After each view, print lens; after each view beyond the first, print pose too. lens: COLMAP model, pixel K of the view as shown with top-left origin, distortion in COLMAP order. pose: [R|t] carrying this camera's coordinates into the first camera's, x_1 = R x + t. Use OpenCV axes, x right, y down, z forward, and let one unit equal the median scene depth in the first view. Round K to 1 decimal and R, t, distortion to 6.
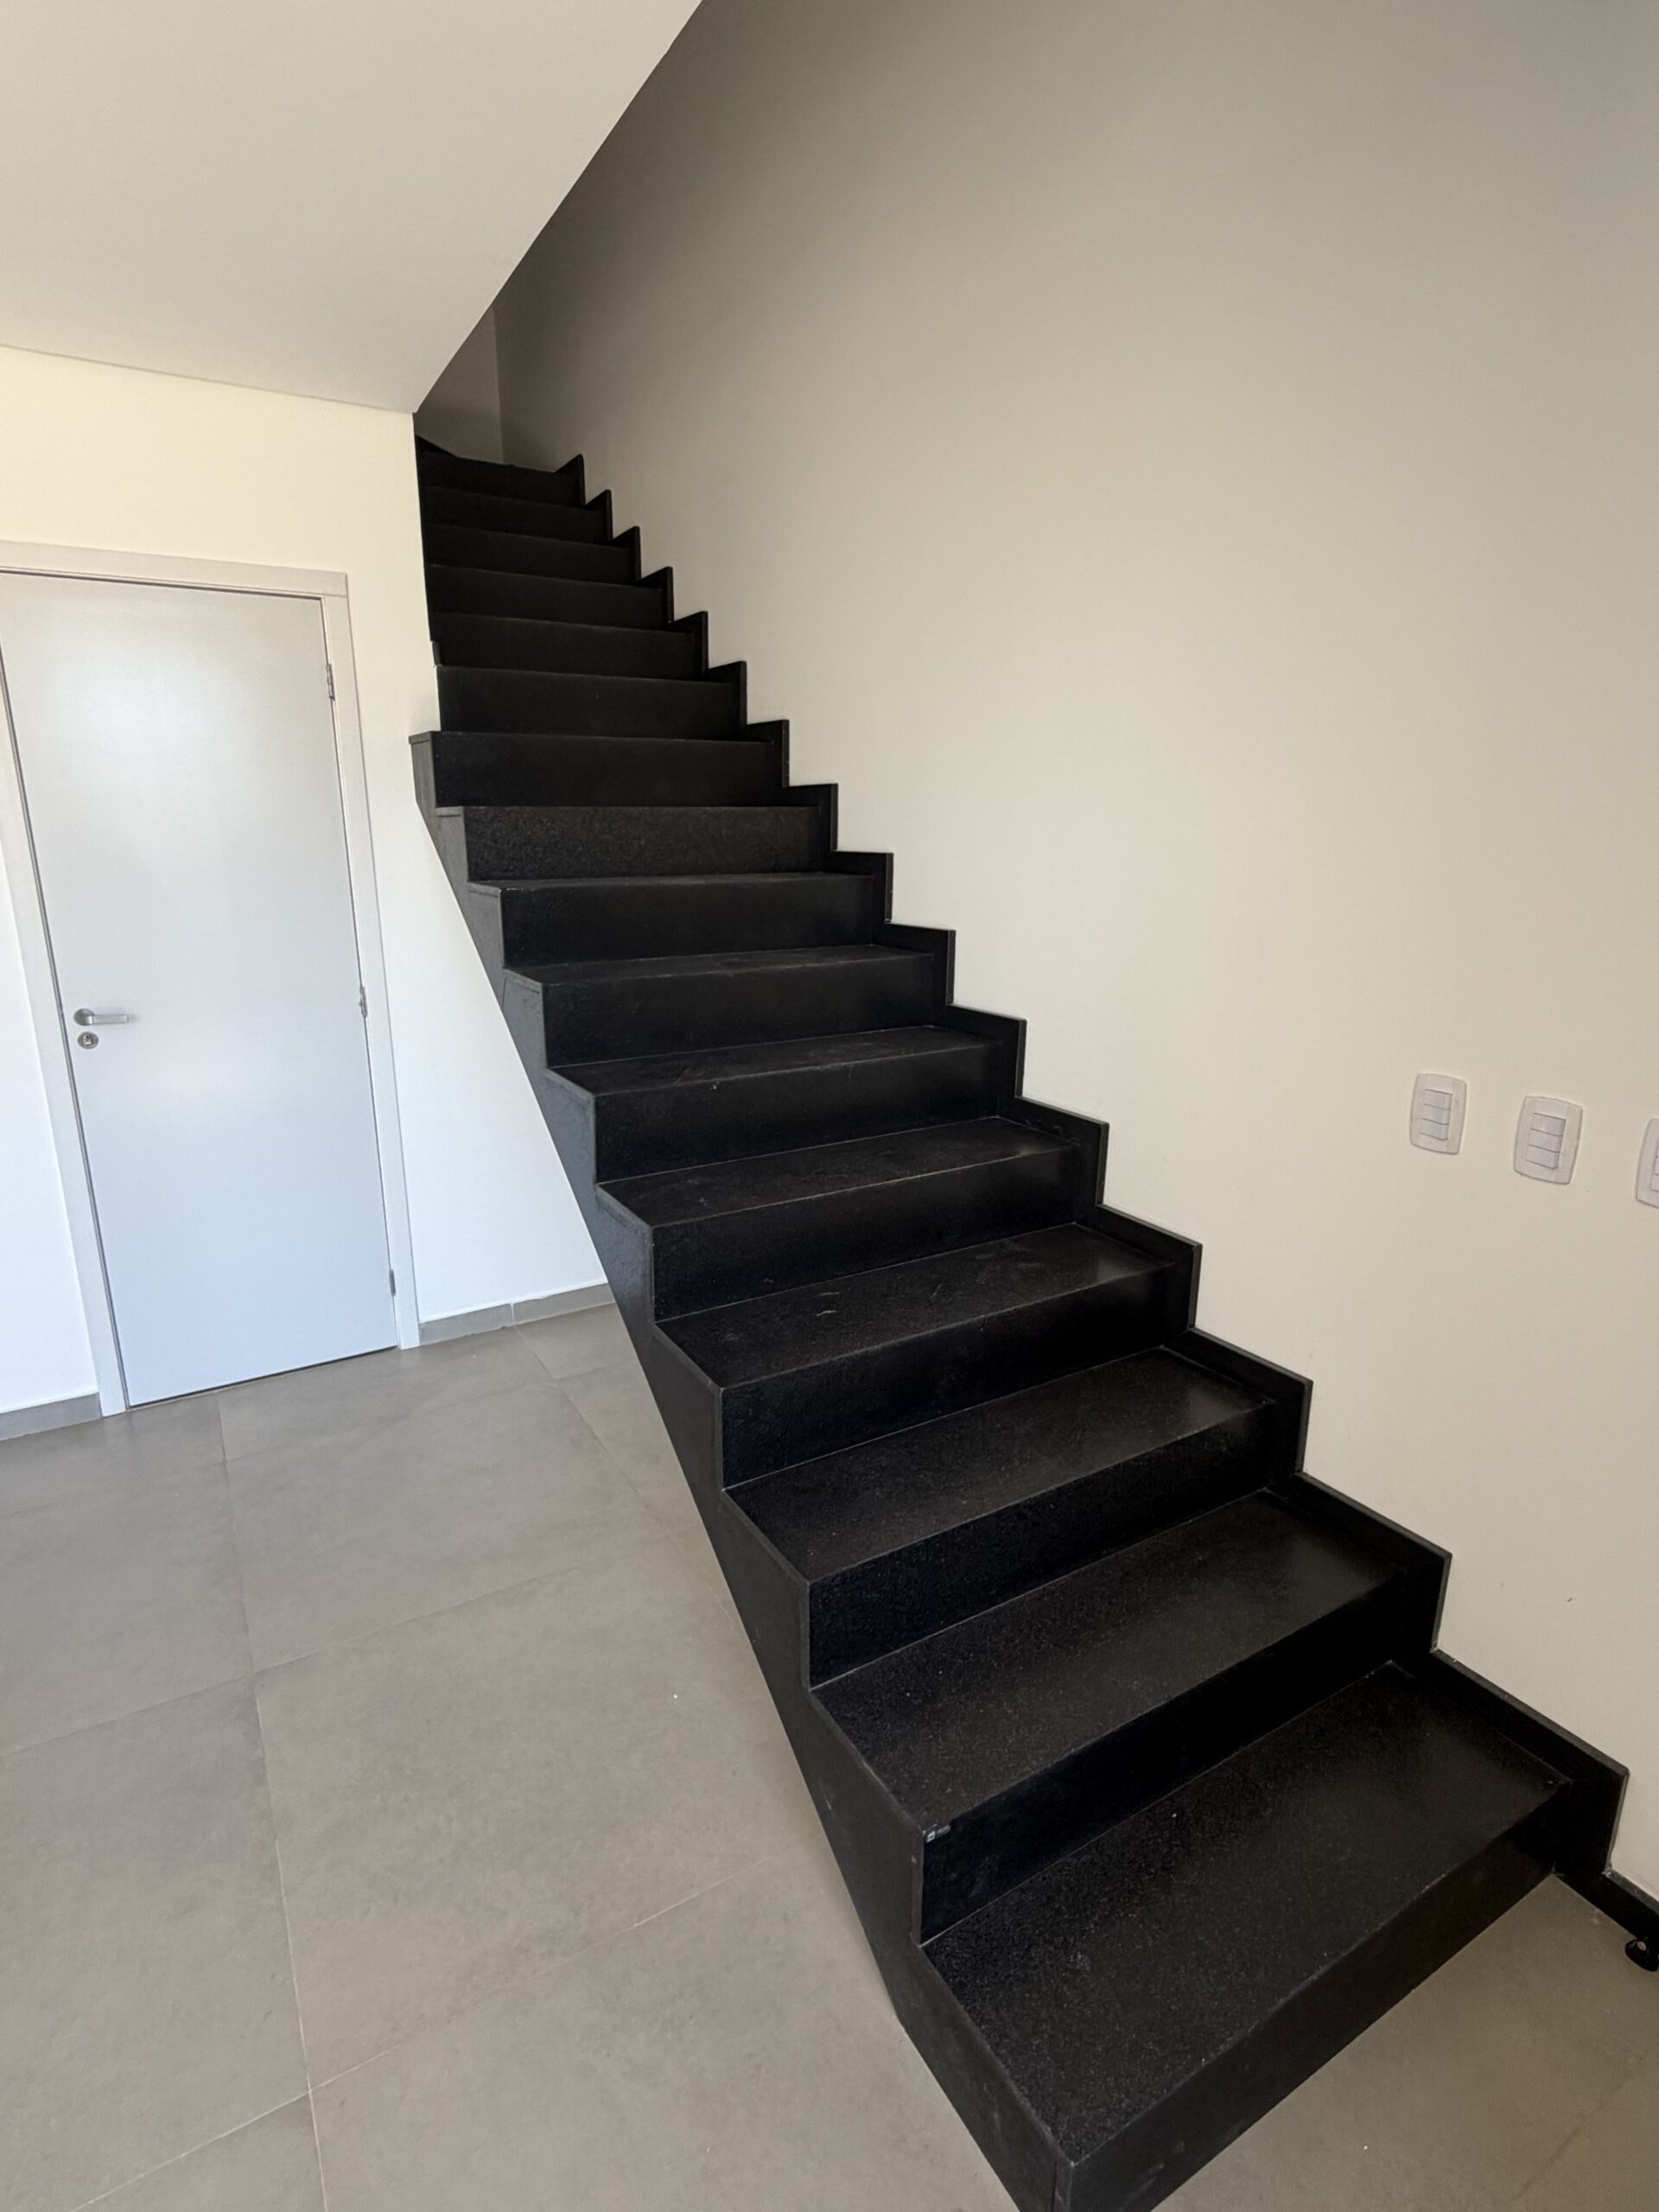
lens RADIAL K [[1102.3, 0, 834.4], [0, 1102.3, 1105.8], [0, 0, 1]] dist [0.001995, 0.000810]
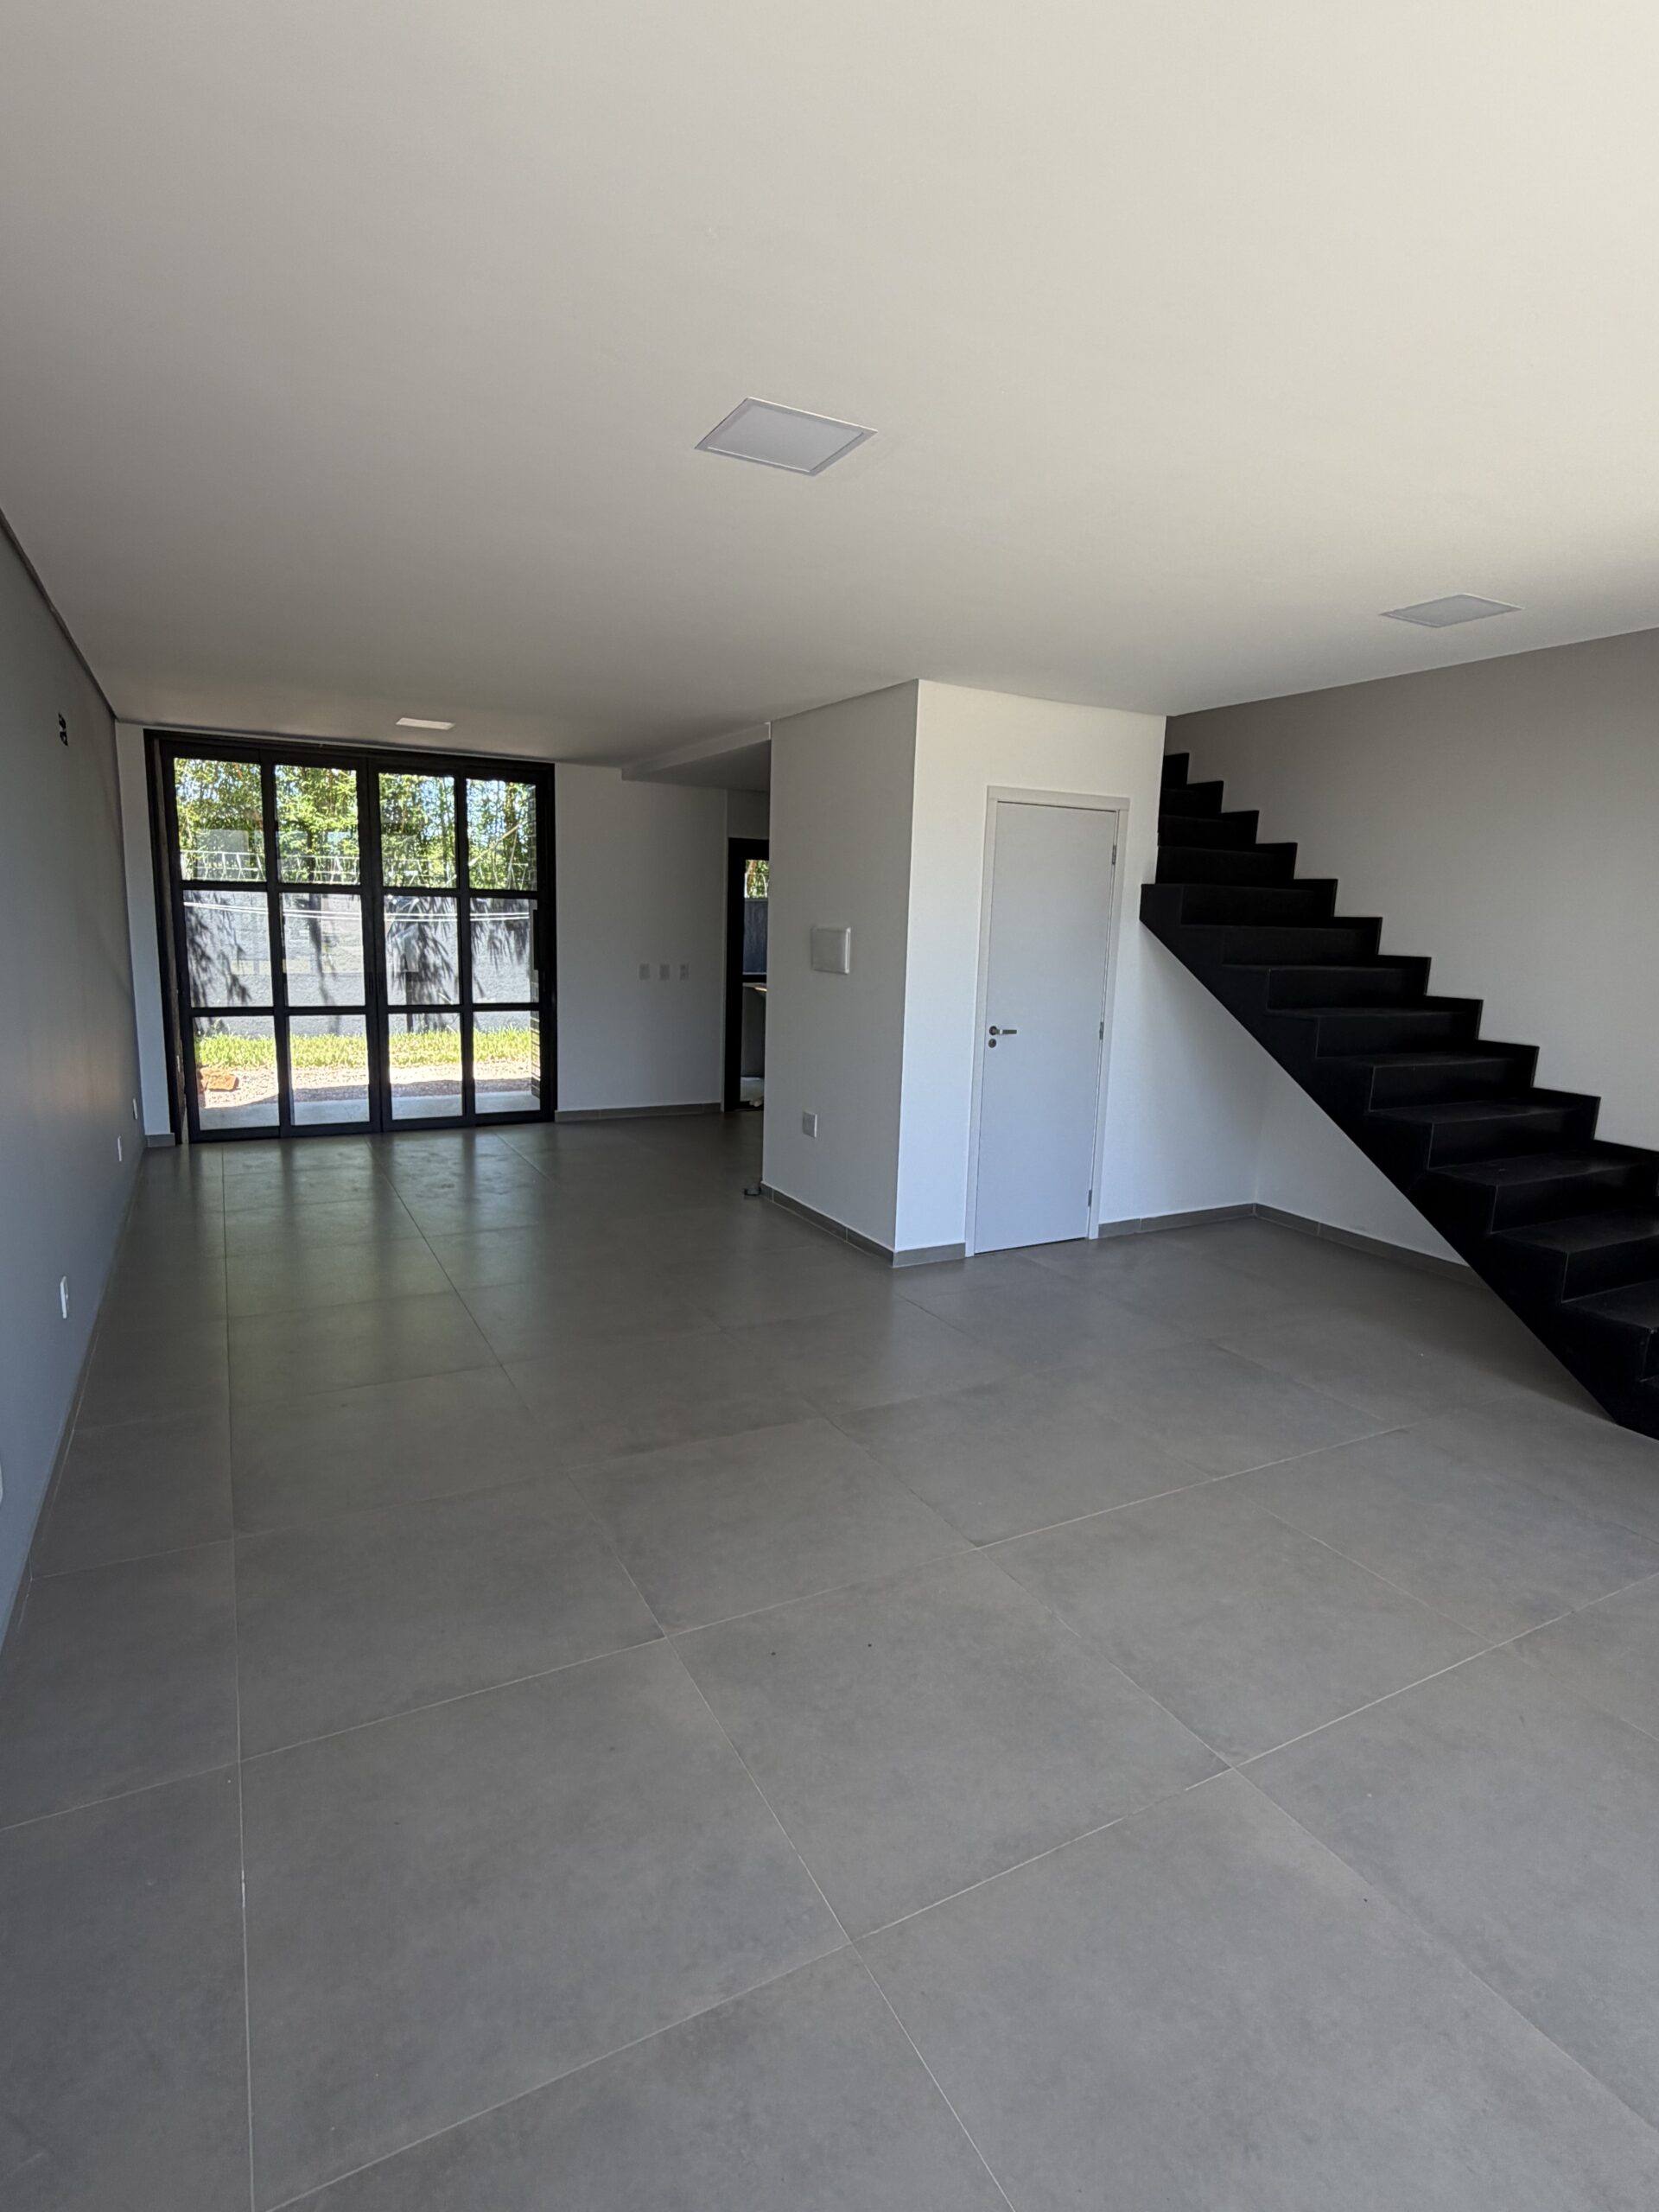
lens RADIAL K [[1102.3, 0, 834.4], [0, 1102.3, 1105.8], [0, 0, 1]] dist [0.001995, 0.000810]
pose [[0.998524, 0.035656, -0.040970, -0.800548], [-0.039079, 0.995525, -0.086041, 0.198804], [0.037719, 0.087516, 0.995449, -0.778582]]
